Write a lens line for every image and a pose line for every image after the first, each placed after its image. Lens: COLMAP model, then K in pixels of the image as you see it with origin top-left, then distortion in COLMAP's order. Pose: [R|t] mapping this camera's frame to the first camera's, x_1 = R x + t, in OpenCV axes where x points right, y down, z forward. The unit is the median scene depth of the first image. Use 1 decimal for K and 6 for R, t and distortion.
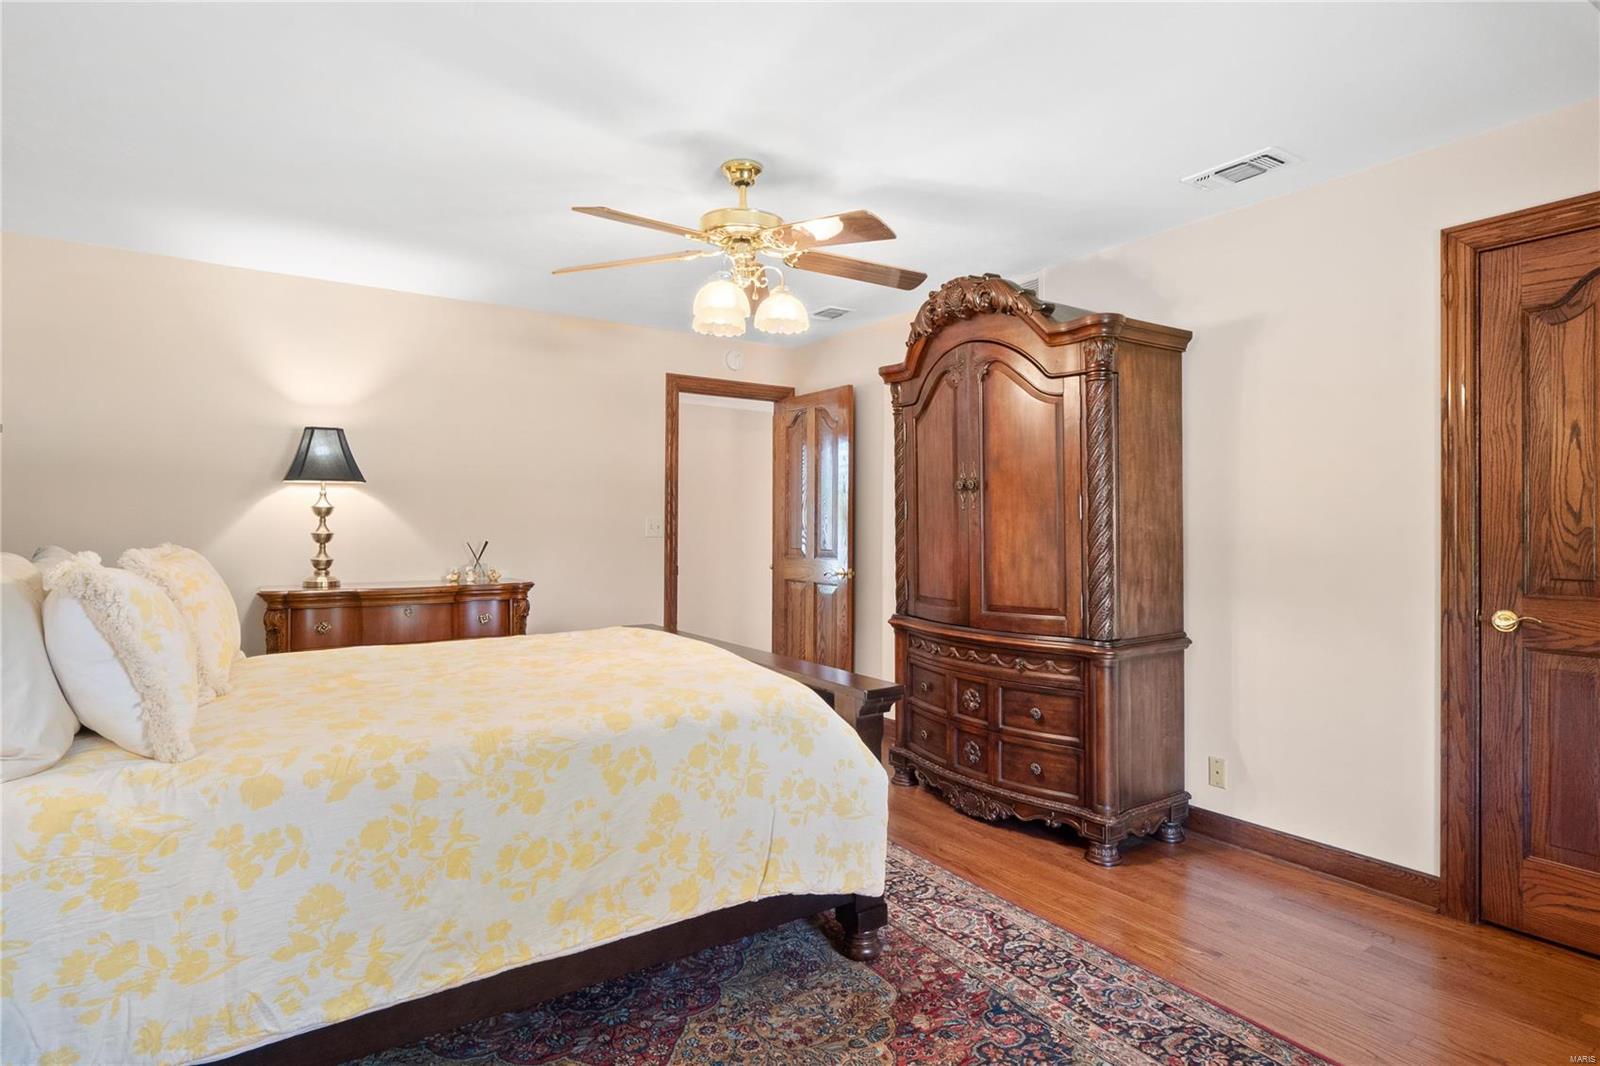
lens RADIAL K [[835.2, 0, 799.2], [0, 835.2, 527.9], [0, 0, 1]] dist [0.000262, -0.003168]
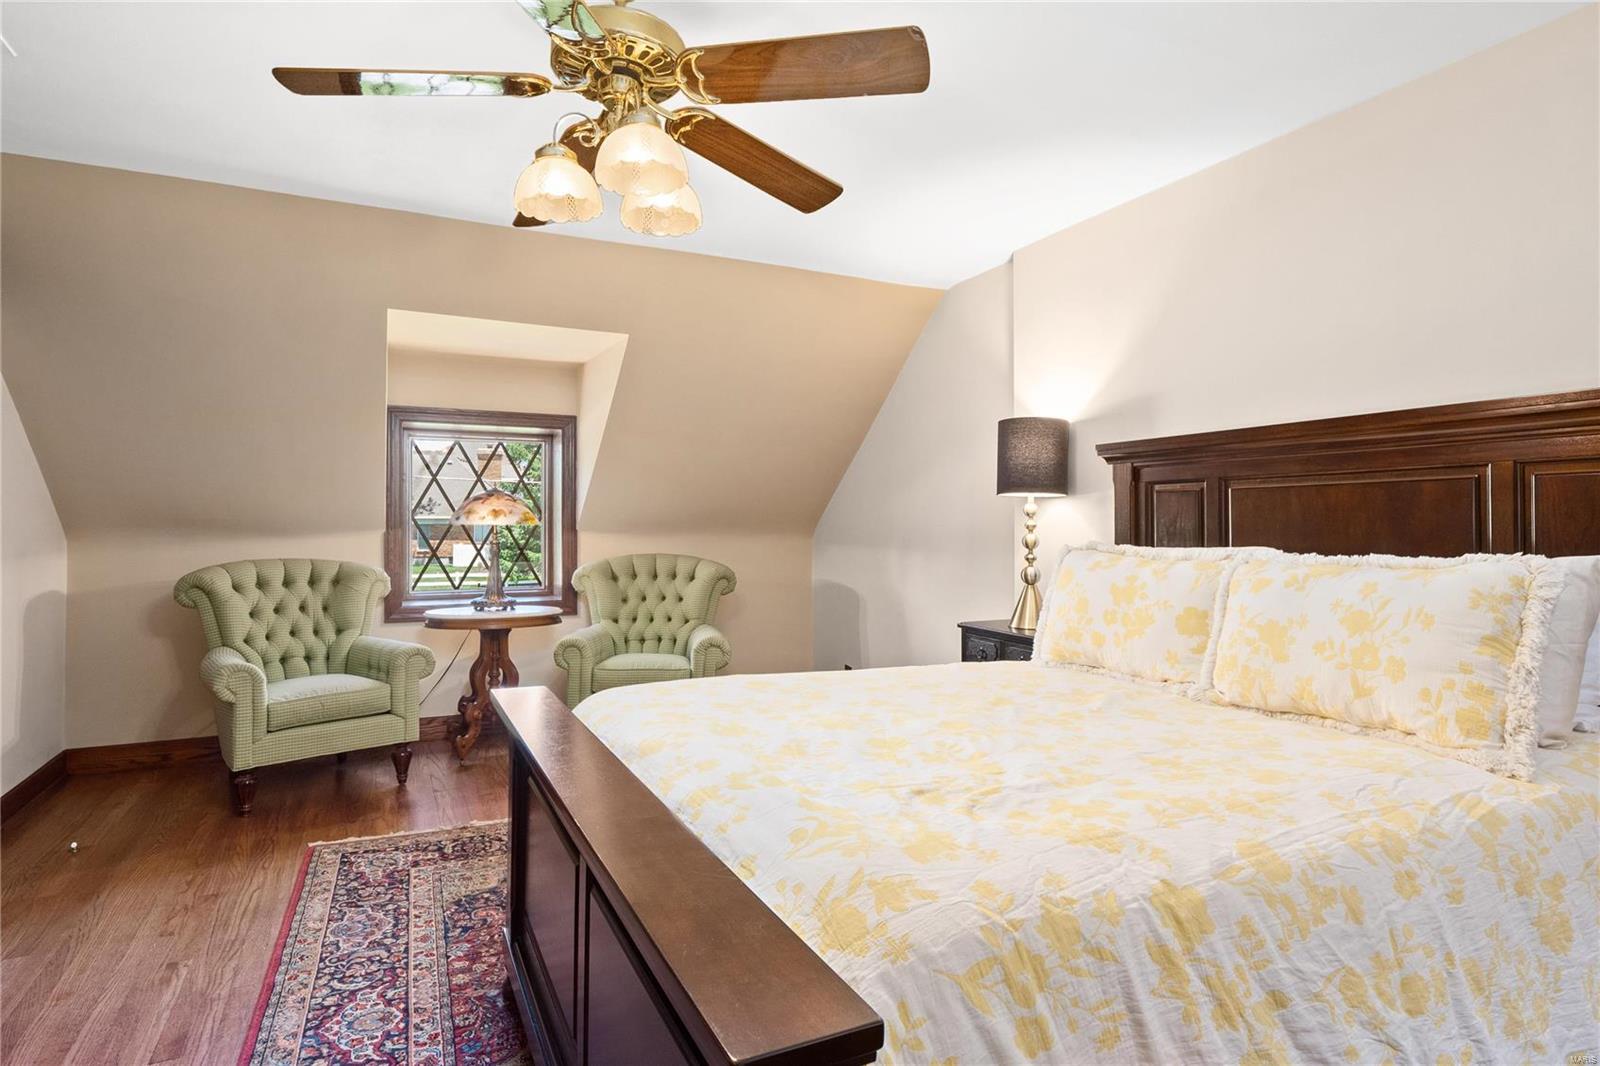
lens RADIAL K [[835.2, 0, 799.5], [0, 835.2, 526.8], [0, 0, 1]] dist [0.000262, -0.003168]
pose [[-0.991113, -0.007292, 0.132819, -0.357420], [-0.007364, 0.999973, -0.000052, 0.003724], [-0.132815, -0.001030, -0.991140, 1.972063]]
